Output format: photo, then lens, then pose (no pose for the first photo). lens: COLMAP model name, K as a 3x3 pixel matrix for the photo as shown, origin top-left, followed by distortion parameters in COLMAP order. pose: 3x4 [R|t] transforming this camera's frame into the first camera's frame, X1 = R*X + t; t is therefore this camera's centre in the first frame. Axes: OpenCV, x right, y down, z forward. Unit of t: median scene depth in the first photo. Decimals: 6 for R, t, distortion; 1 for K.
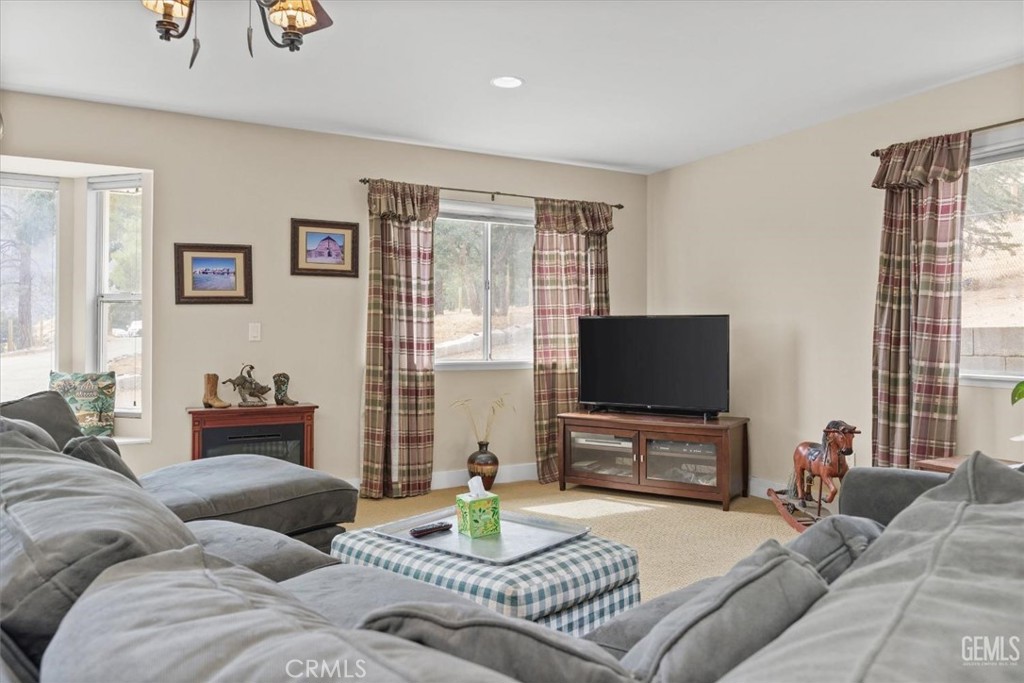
lens RADIAL K [[763.3, 0, 513.5], [0, 763.3, 335.8], [0, 0, 1]] dist [-0.009791, 0.000138]
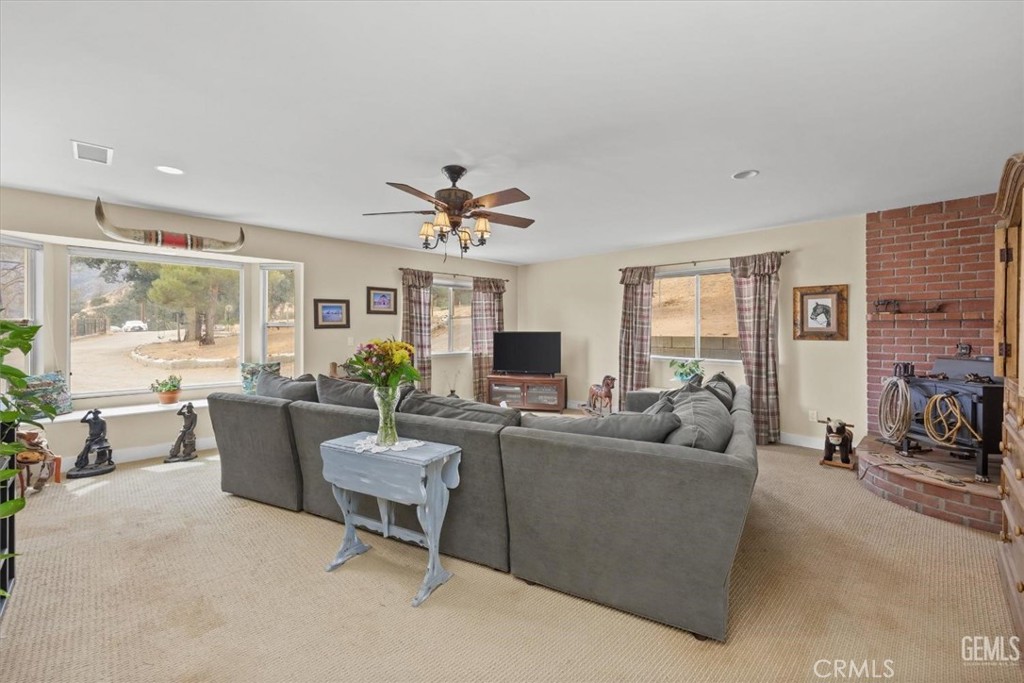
lens RADIAL K [[438.7, 0, 522.3], [0, 438.7, 336.4], [0, 0, 1]] dist [-0.013263, 0.000512]
pose [[0.952422, -0.005744, 0.304728, -0.244791], [0.000422, 0.999846, 0.017529, -0.037547], [-0.304782, -0.016566, 0.952278, -0.257436]]
